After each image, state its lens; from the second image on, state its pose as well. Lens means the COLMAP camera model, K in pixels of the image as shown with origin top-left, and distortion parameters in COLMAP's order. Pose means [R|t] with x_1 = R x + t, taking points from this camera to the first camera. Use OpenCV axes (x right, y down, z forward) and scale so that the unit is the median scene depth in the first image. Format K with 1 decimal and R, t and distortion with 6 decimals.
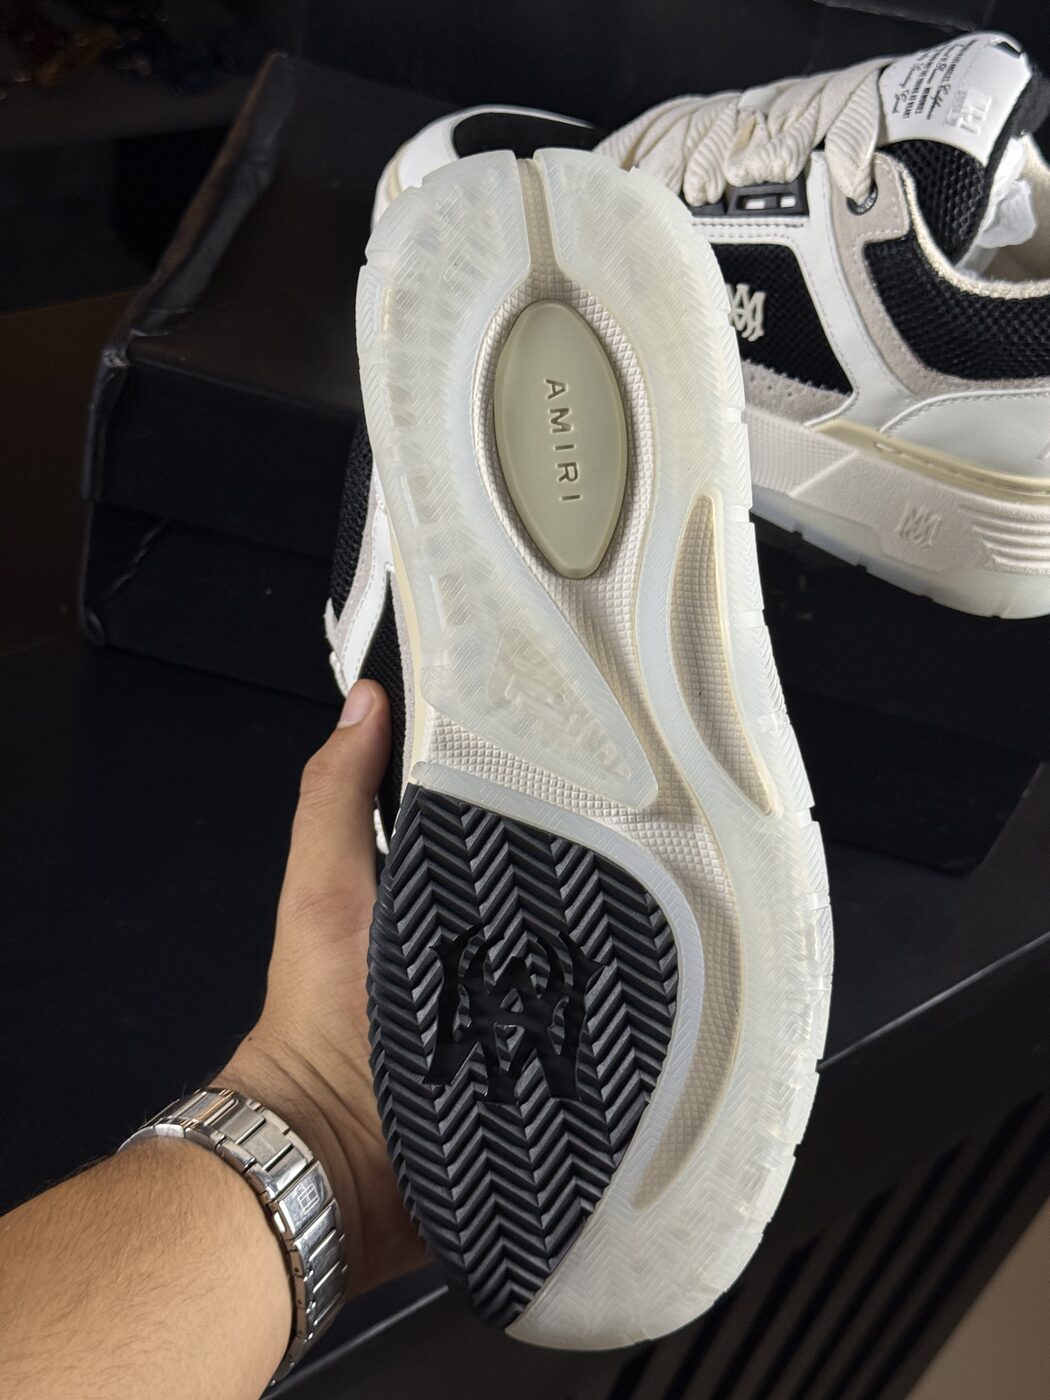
lens RADIAL K [[1974.1, 0, 543.4], [0, 1974.1, 698.6], [0, 0, 1]] dist [0.093839, 0.000000]
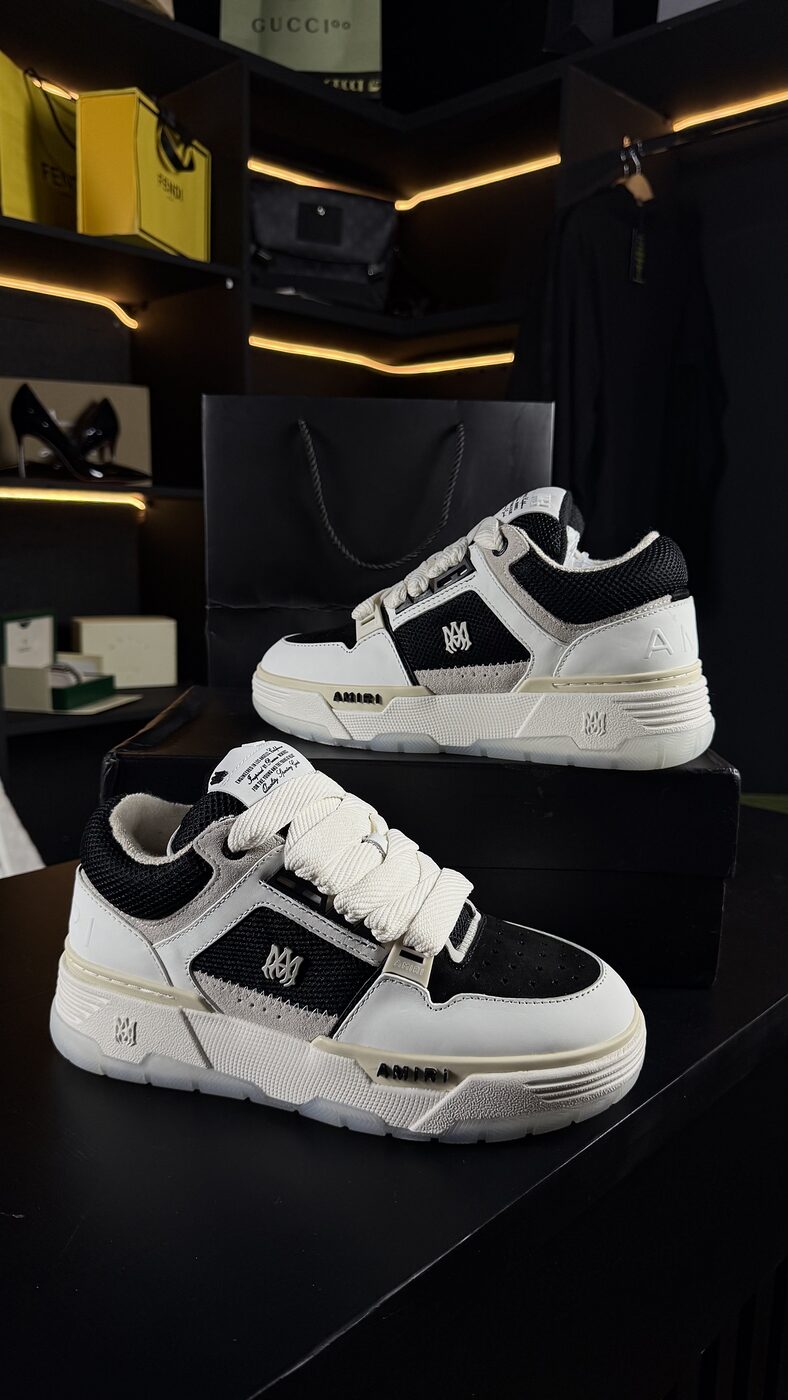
lens RADIAL K [[983.7, 0, 388.9], [0, 983.7, 693.6], [0, 0, 1]] dist [0.070484, 0.001213]
pose [[0.971261, -0.223998, 0.080481, -0.042347], [0.232100, 0.816398, -0.528794, 0.303406], [0.052745, 0.532277, 0.844926, 0.279598]]
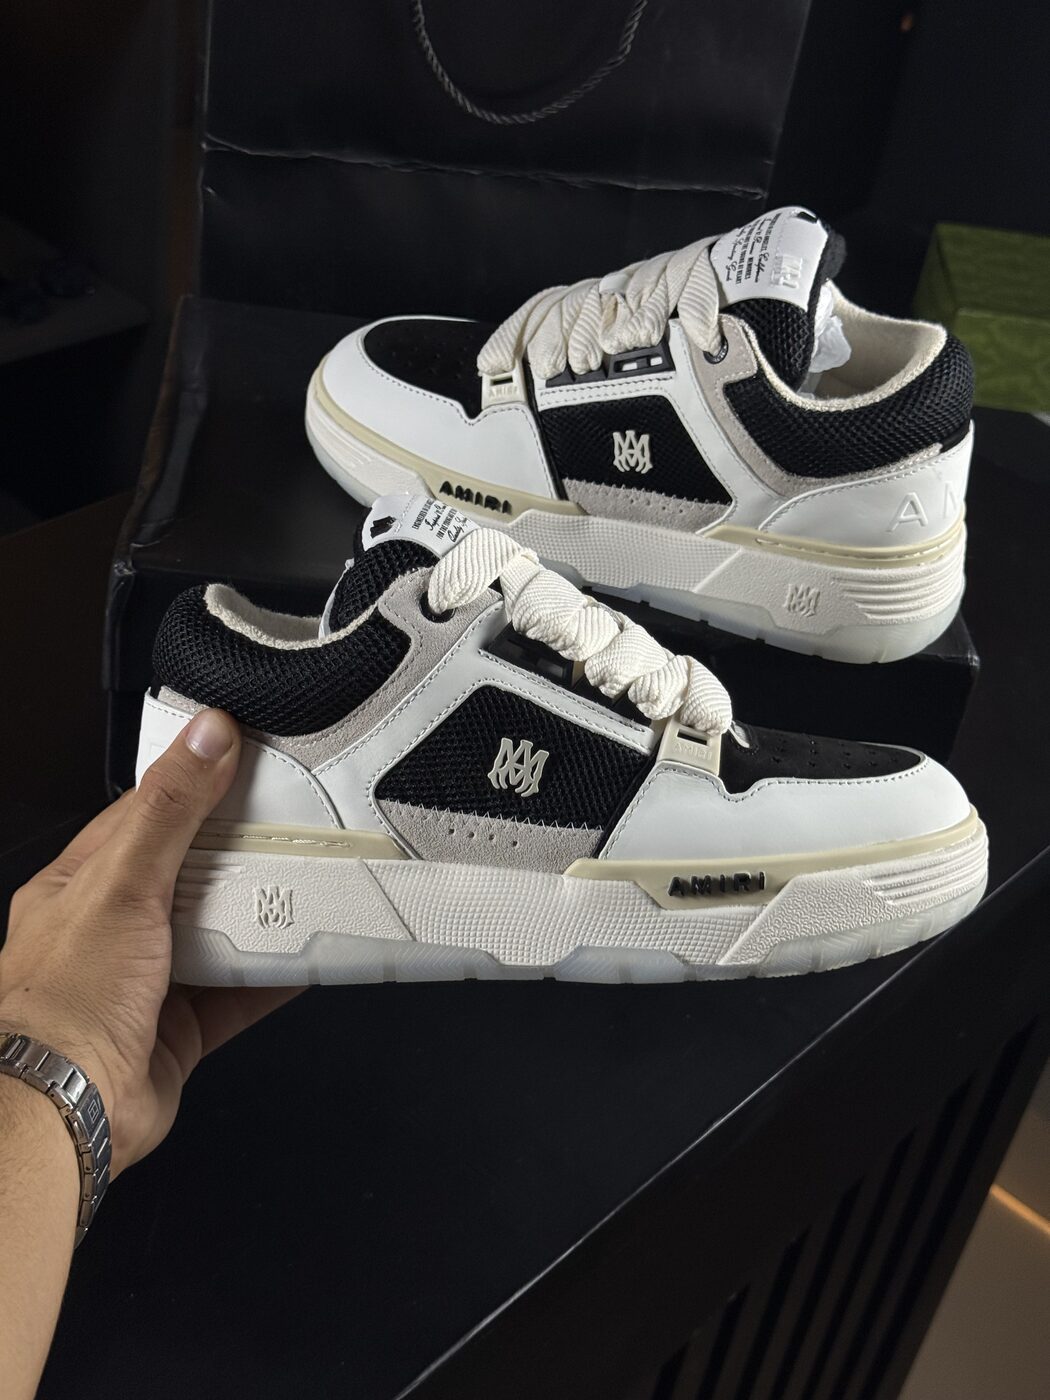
lens RADIAL K [[1974.1, 0, 511.0], [0, 1974.1, 706.8], [0, 0, 1]] dist [0.093839, 0.000000]
pose [[0.984592, -0.161248, 0.067658, -0.083993], [0.165301, 0.984460, -0.059285, 0.021751], [-0.057047, 0.069555, 0.995946, -0.212304]]
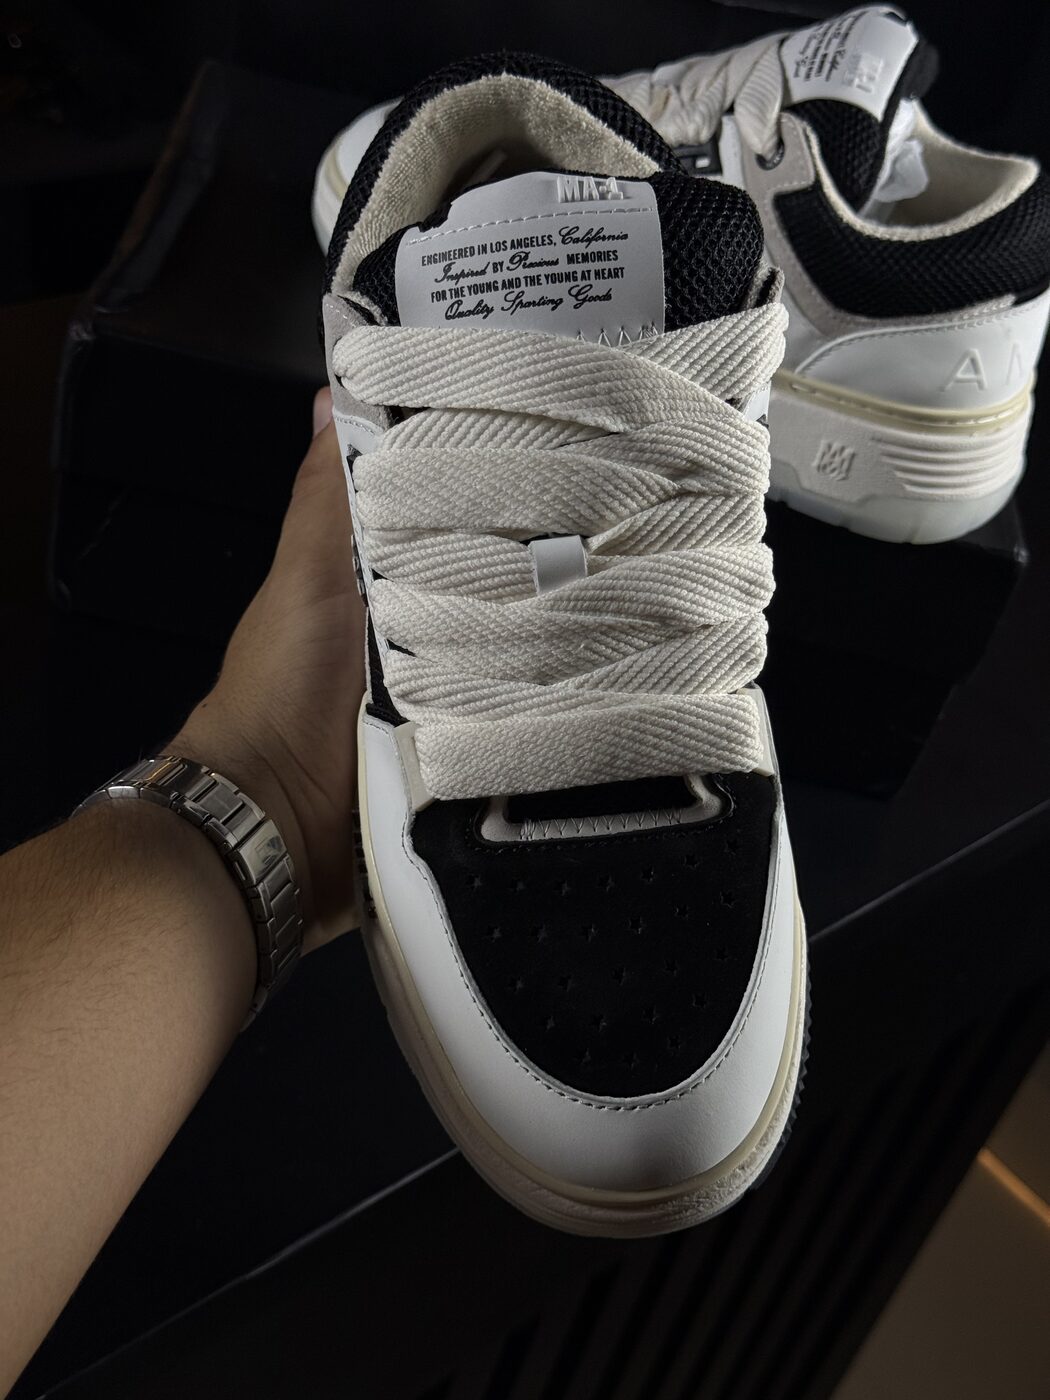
lens RADIAL K [[1974.1, 0, 520.1], [0, 1974.1, 703.2], [0, 0, 1]] dist [0.093839, 0.000000]
pose [[0.998609, -0.039758, 0.034620, -0.026093], [0.040640, 0.998857, -0.025144, 0.068706], [-0.033581, 0.026516, 0.999084, -0.077958]]
